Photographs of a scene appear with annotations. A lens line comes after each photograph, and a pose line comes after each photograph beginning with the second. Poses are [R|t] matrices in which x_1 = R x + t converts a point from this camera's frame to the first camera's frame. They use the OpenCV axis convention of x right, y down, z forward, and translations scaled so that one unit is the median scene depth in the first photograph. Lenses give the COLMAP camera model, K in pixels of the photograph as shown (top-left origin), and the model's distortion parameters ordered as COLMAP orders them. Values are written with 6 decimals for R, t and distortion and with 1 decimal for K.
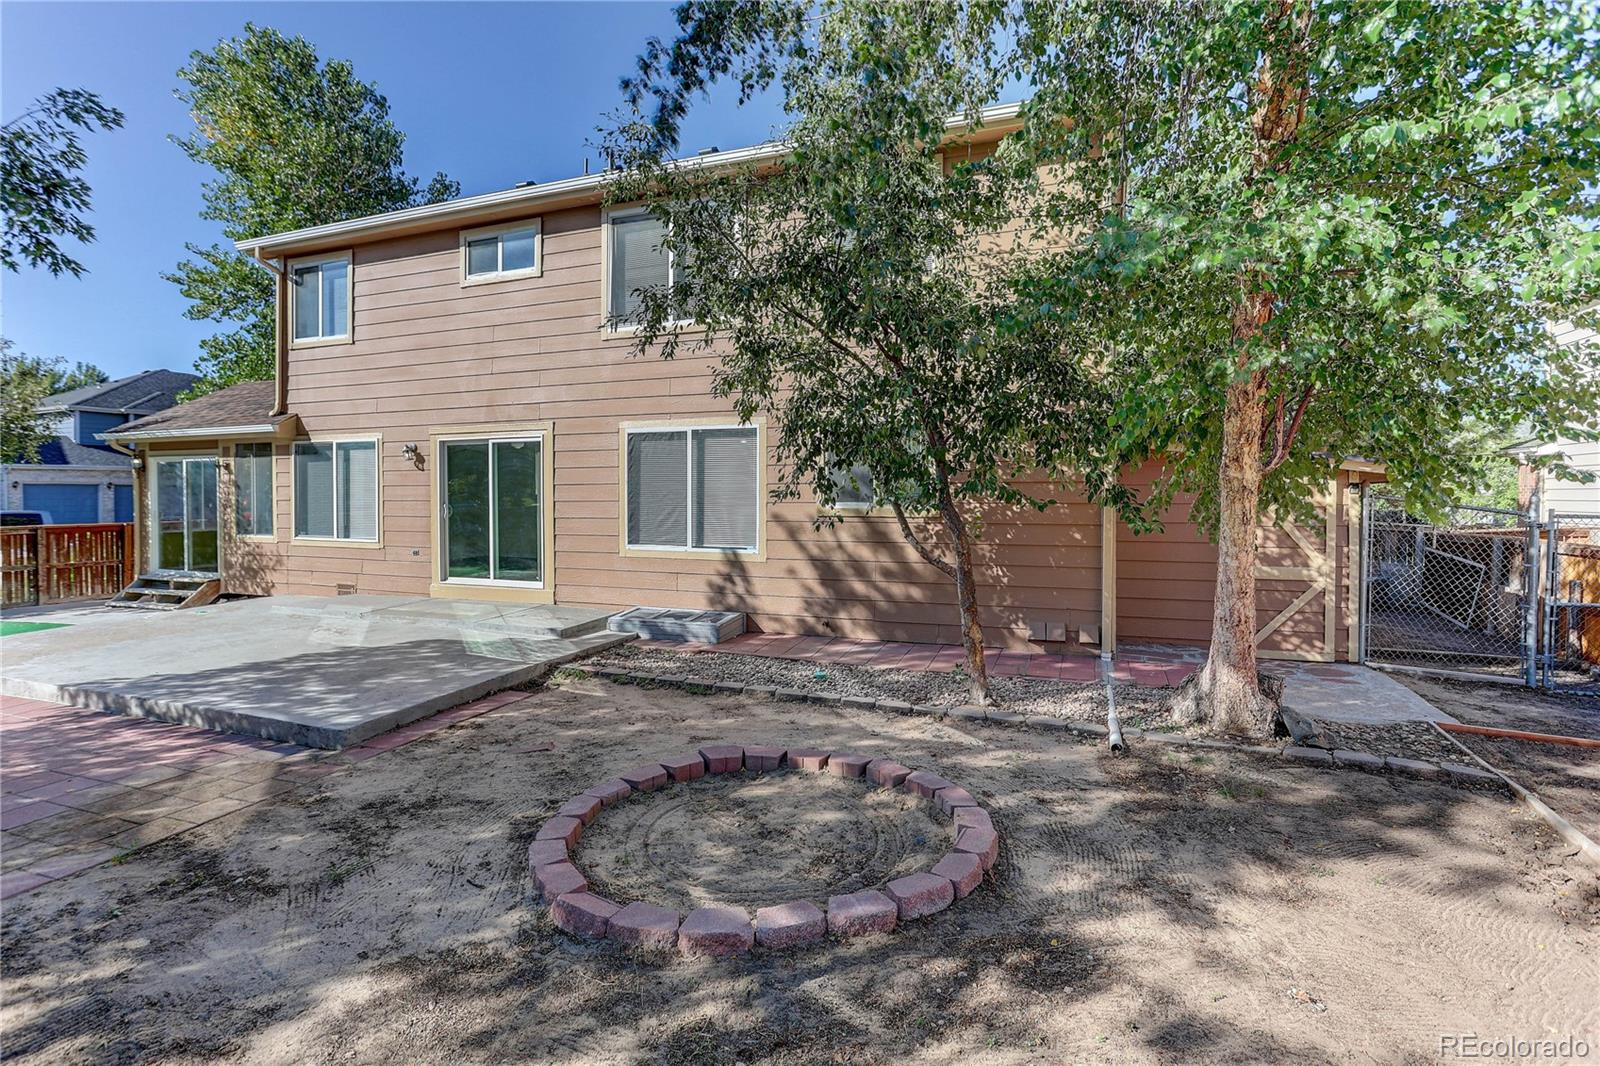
lens RADIAL K [[819.1, 0, 803.8], [0, 819.1, 521.0], [0, 0, 1]] dist [-0.018679, 0.002770]
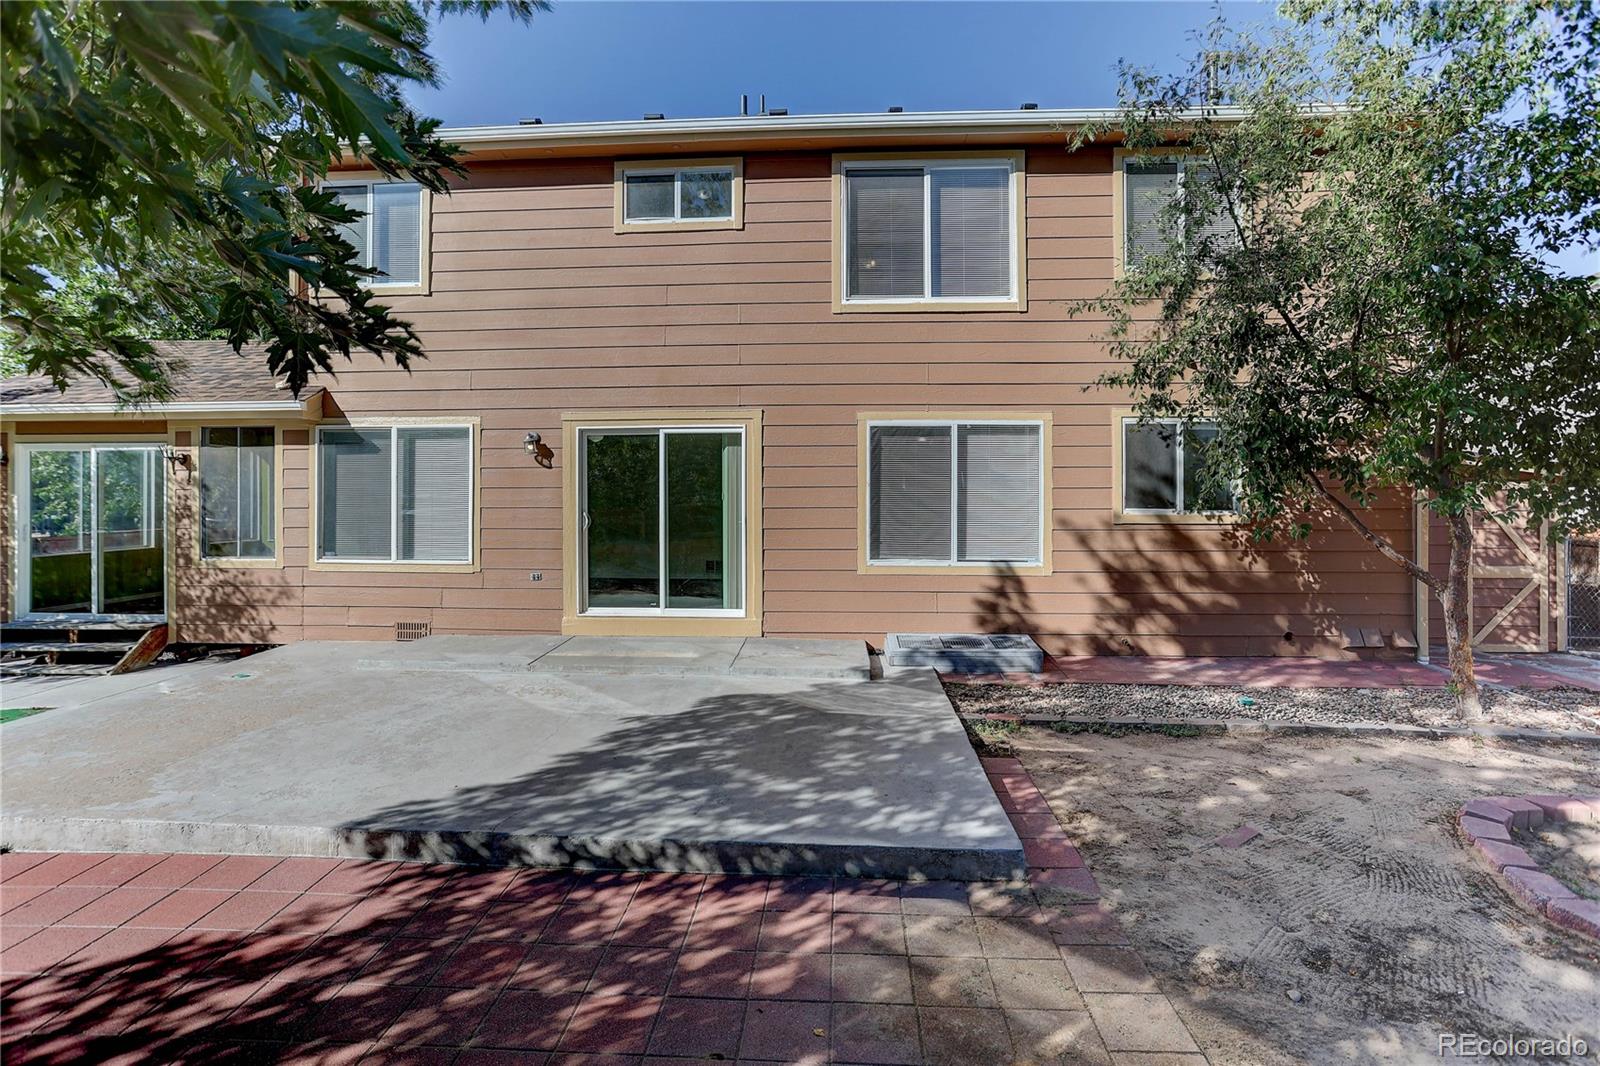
lens RADIAL K [[778.3, 0, 801.4], [0, 778.3, 523.8], [0, 0, 1]] dist [-0.014570, 0.002833]
pose [[0.949852, -0.005102, 0.312659, -0.514353], [0.011194, 0.999781, -0.017692, 0.006557], [-0.312500, 0.020305, 0.949701, 0.260471]]
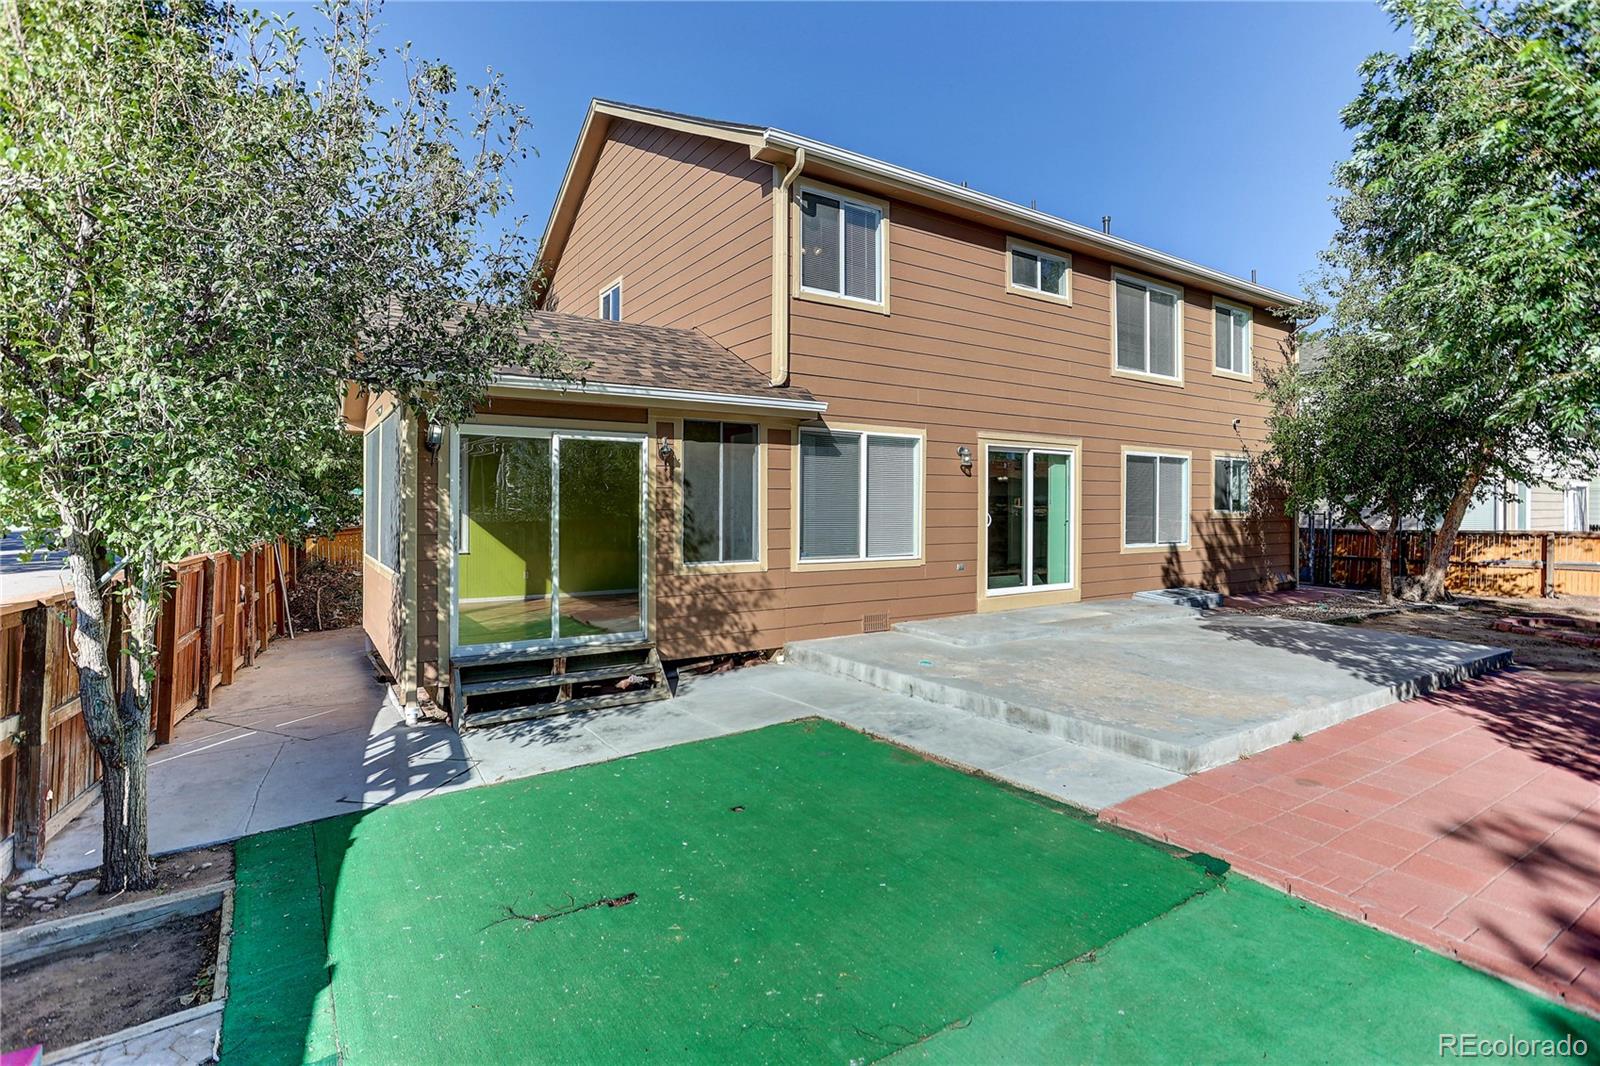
lens RADIAL K [[778.3, 0, 847.8], [0, 778.3, 529.0], [0, 0, 1]] dist [-0.014570, 0.002833]
pose [[0.541196, -0.024029, 0.840553, -1.404818], [0.022585, 0.999646, 0.014036, -0.017954], [-0.840593, 0.011387, 0.541547, 0.693805]]
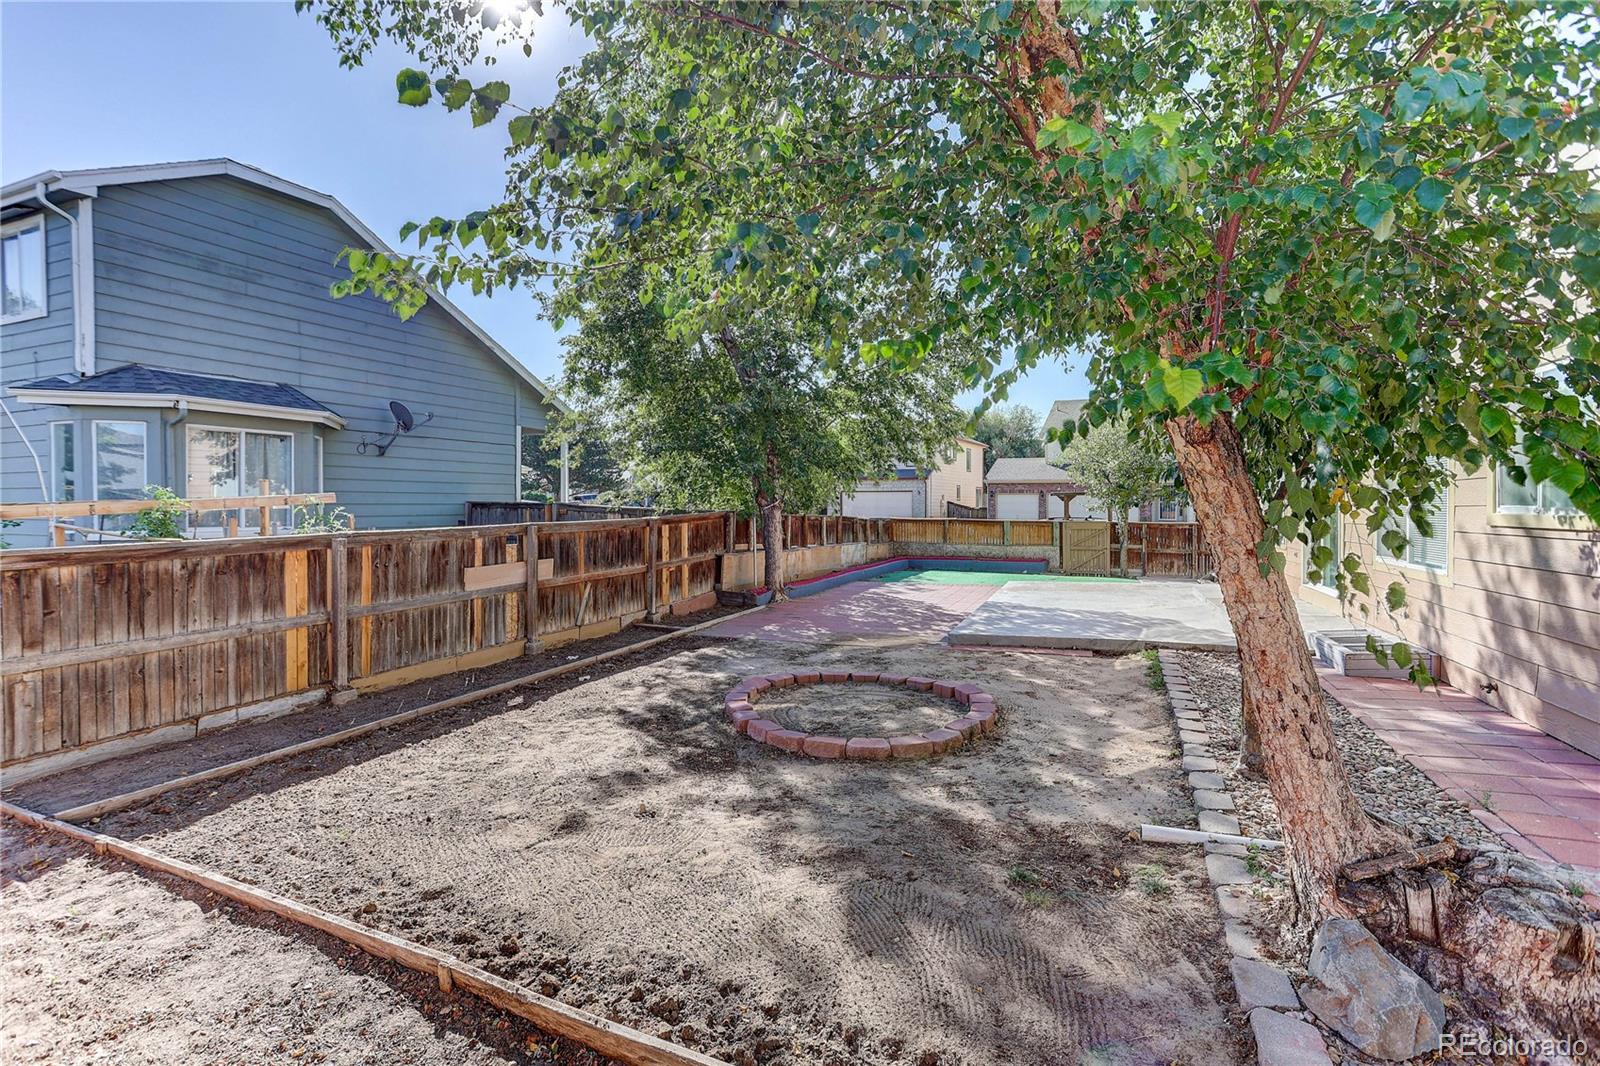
lens RADIAL K [[778.3, 0, 805.7], [0, 778.3, 526.4], [0, 0, 1]] dist [-0.014570, 0.002833]
pose [[-0.029259, 0.027190, -0.999202, 0.620260], [-0.035599, 0.998967, 0.028226, -0.008109], [0.998938, 0.036397, -0.028260, 0.393020]]
